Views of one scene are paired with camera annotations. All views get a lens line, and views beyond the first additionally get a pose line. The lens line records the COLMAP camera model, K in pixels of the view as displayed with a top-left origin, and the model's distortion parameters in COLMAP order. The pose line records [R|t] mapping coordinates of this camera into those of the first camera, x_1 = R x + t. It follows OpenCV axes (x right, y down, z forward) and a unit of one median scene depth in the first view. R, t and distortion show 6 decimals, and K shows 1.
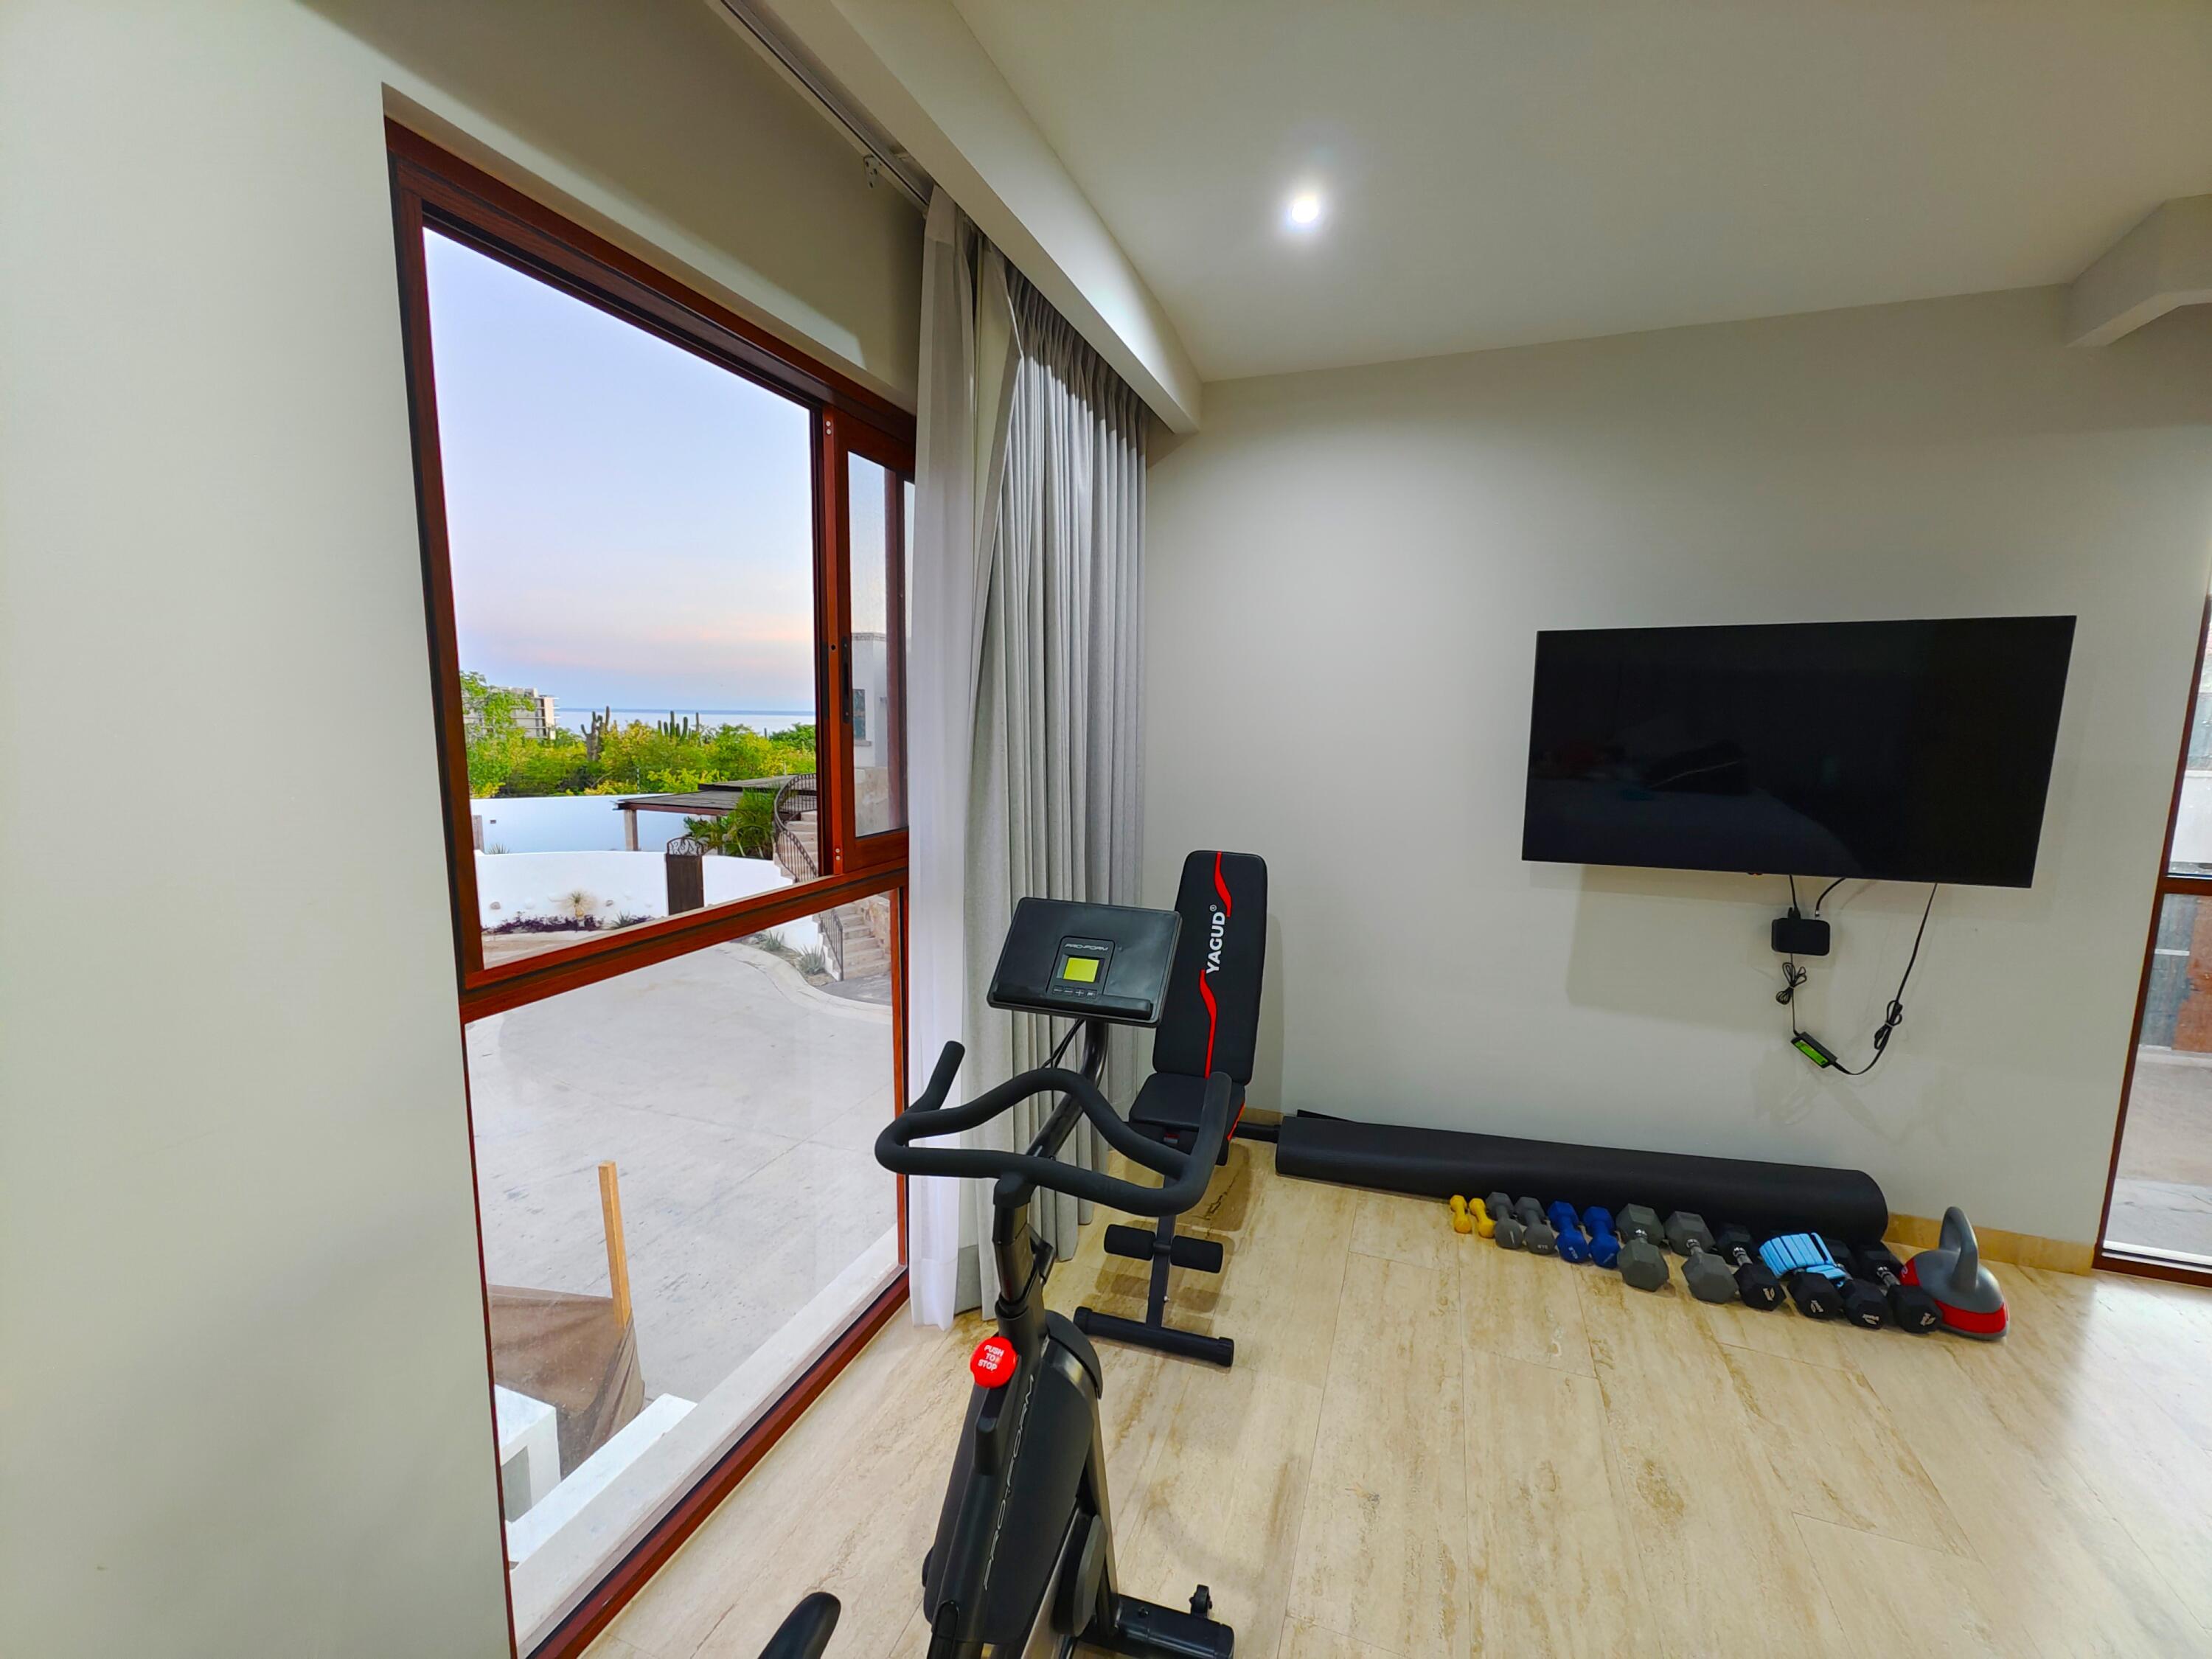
lens RADIAL K [[890.7, 0, 1106.0], [0, 890.7, 829.5], [0, 0, 1]] dist [-0.002261, -0.000237]
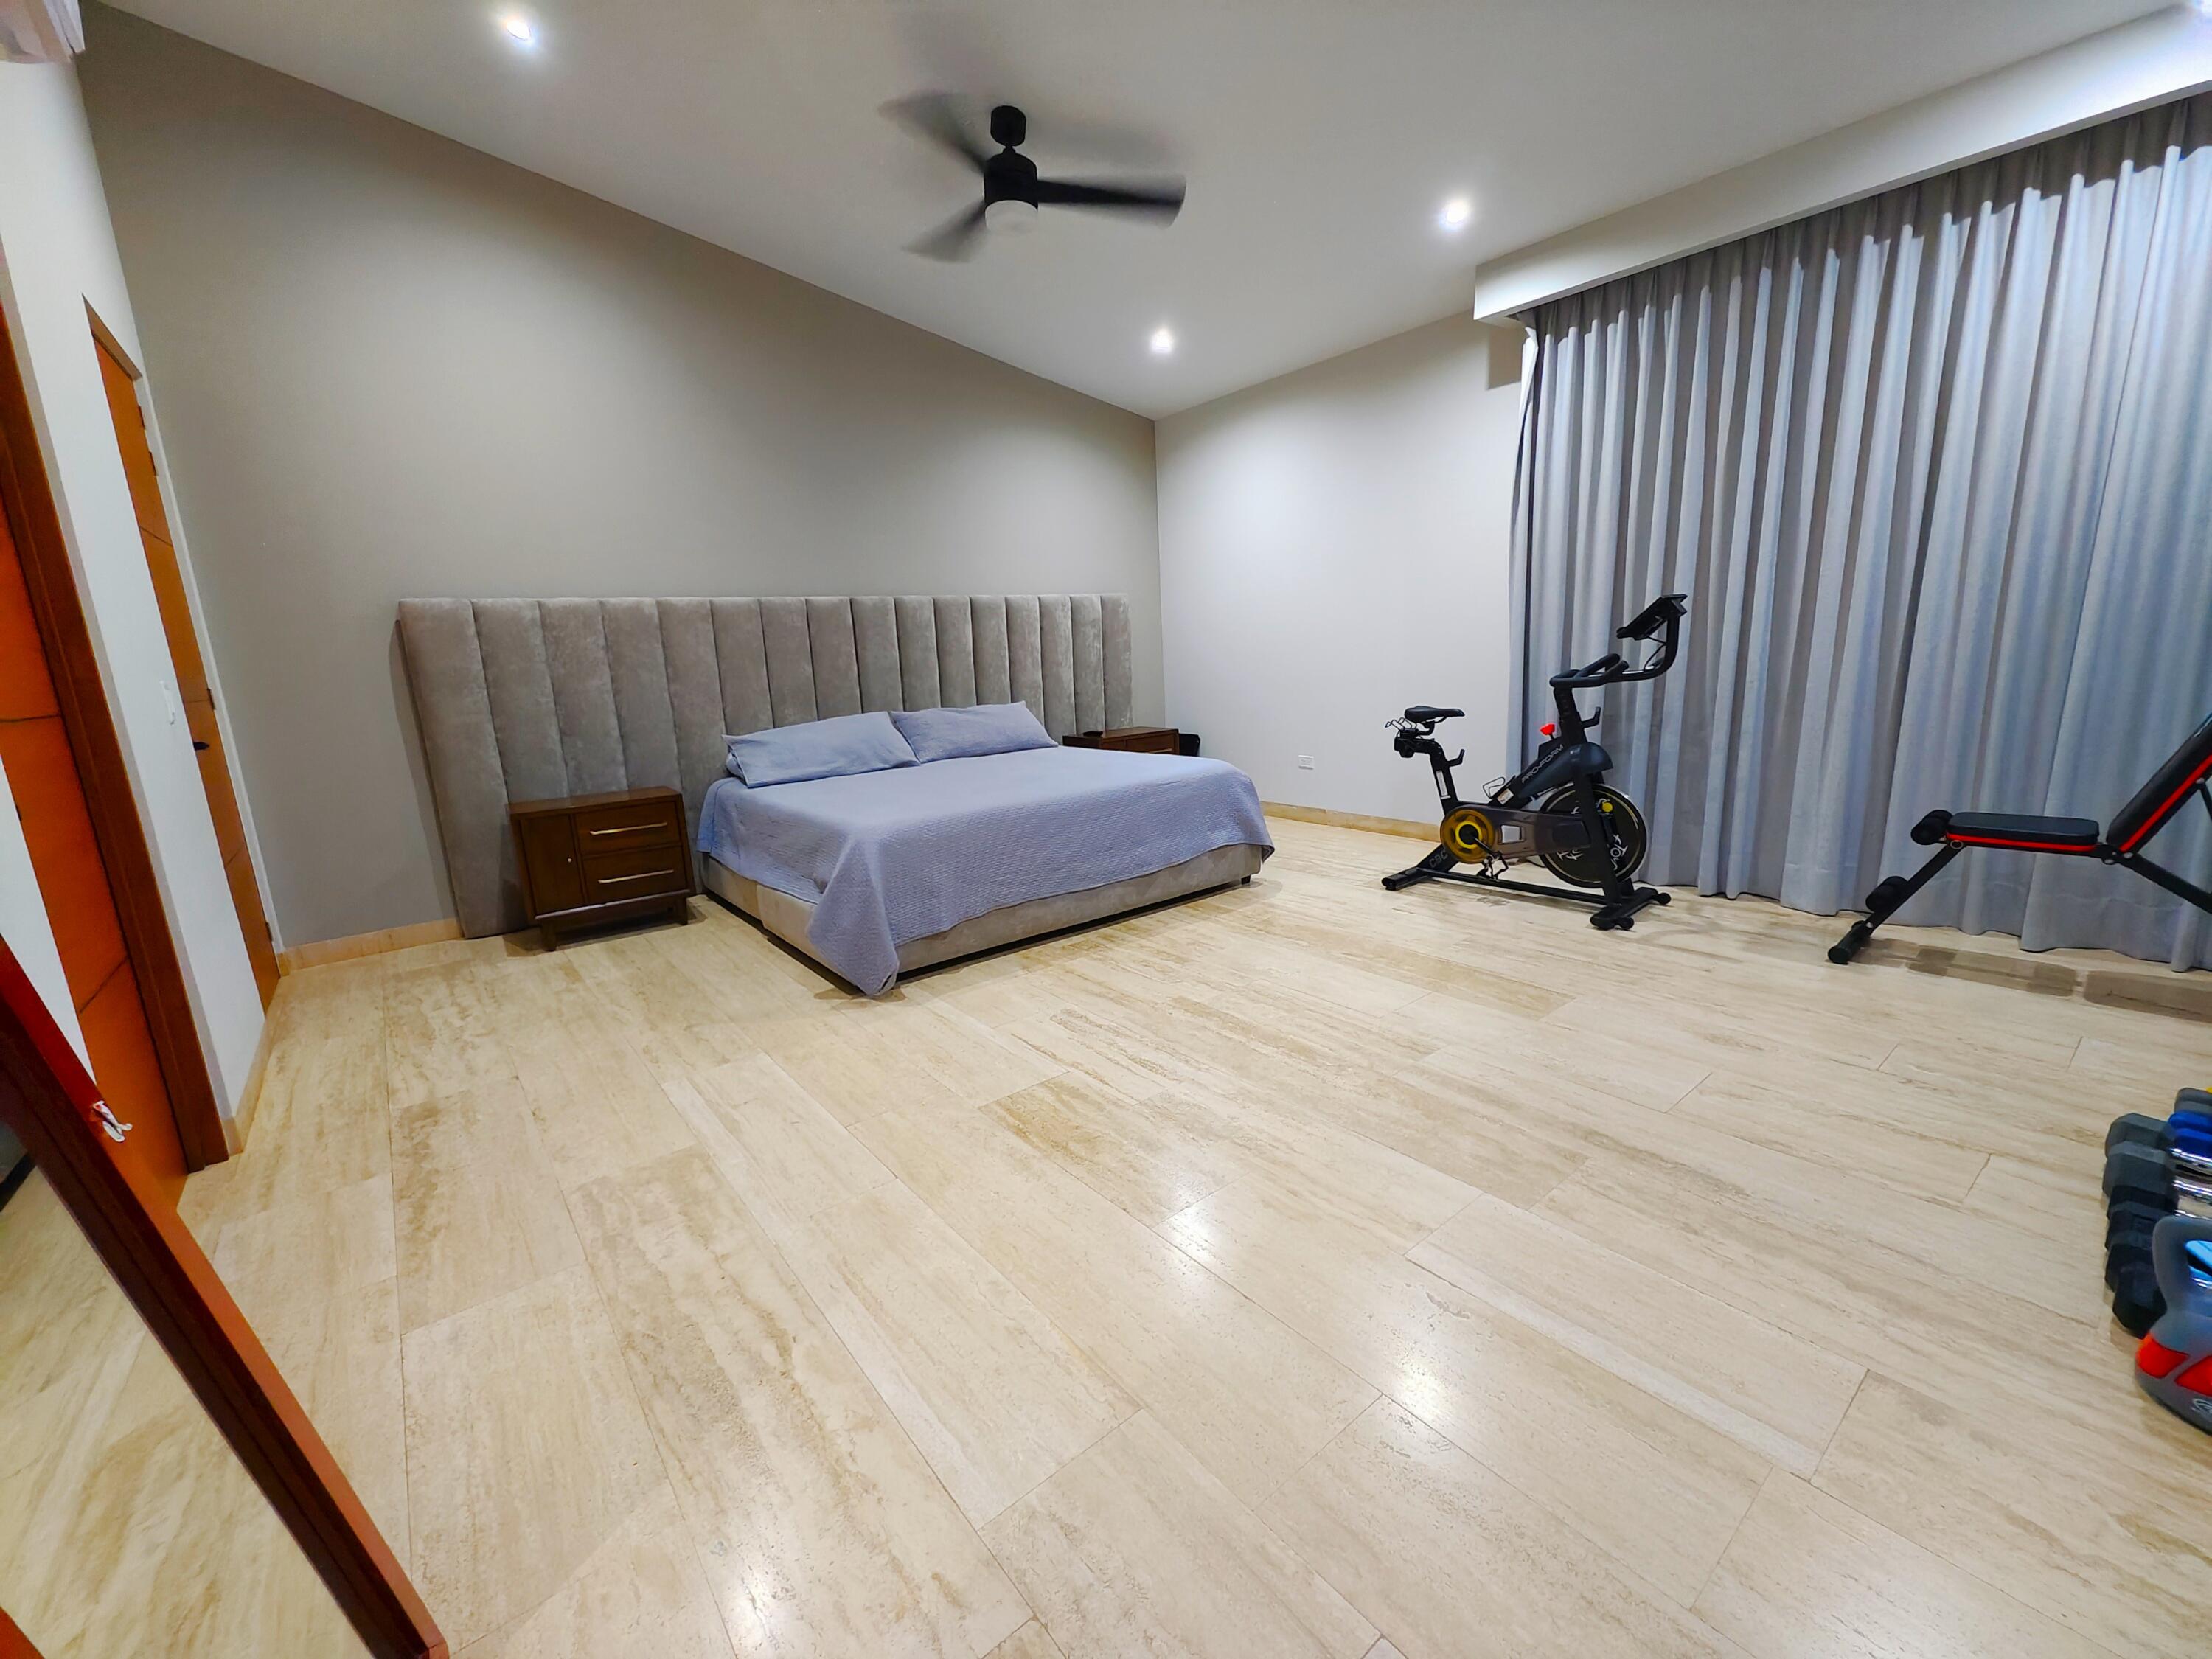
lens RADIAL K [[911.0, 0, 1098.9], [0, 911.0, 833.0], [0, 0, 1]] dist [-0.003042, 0.000488]
pose [[-0.518226, 0.184333, -0.835142, 1.592913], [-0.064005, 0.965399, 0.252800, 0.101275], [0.852845, 0.184461, -0.488497, 0.568276]]
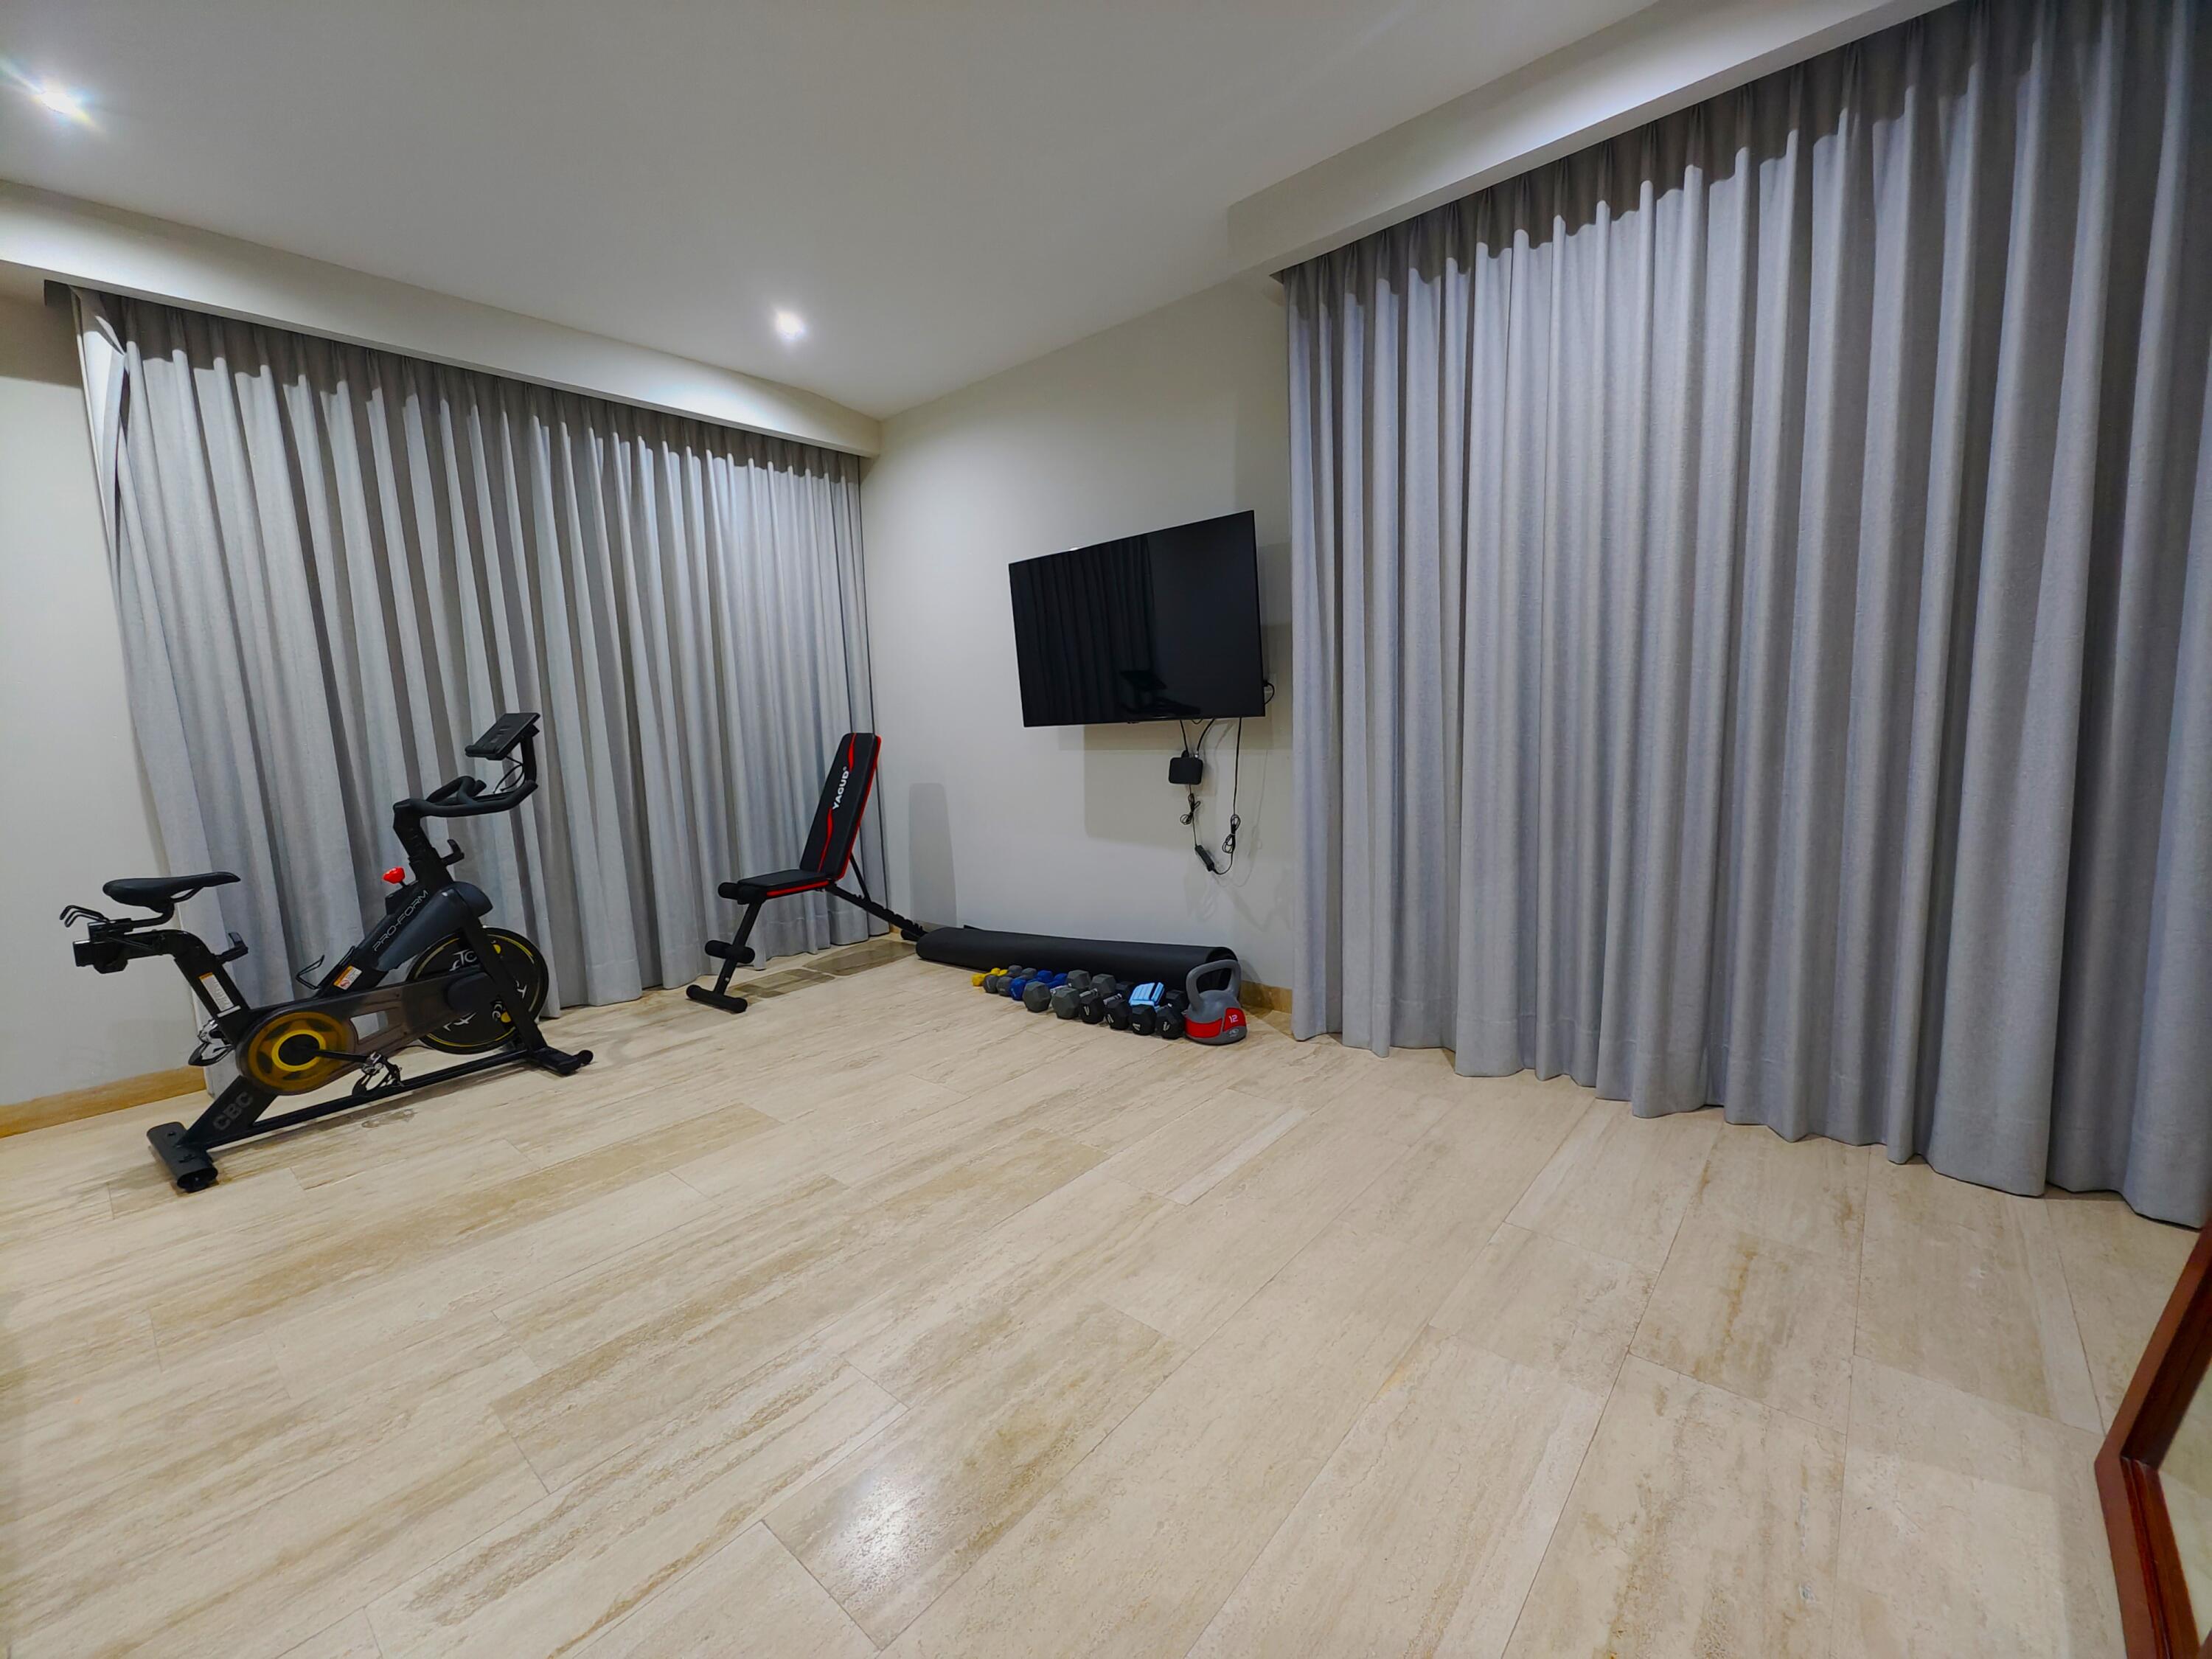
lens RADIAL K [[911.0, 0, 1098.9], [0, 911.0, 833.0], [0, 0, 1]] dist [-0.003042, 0.000488]
pose [[0.936159, -0.005483, -0.351534, 1.186413], [0.008493, 0.999939, 0.007020, 0.210998], [0.351474, -0.009558, 0.936149, -0.333674]]
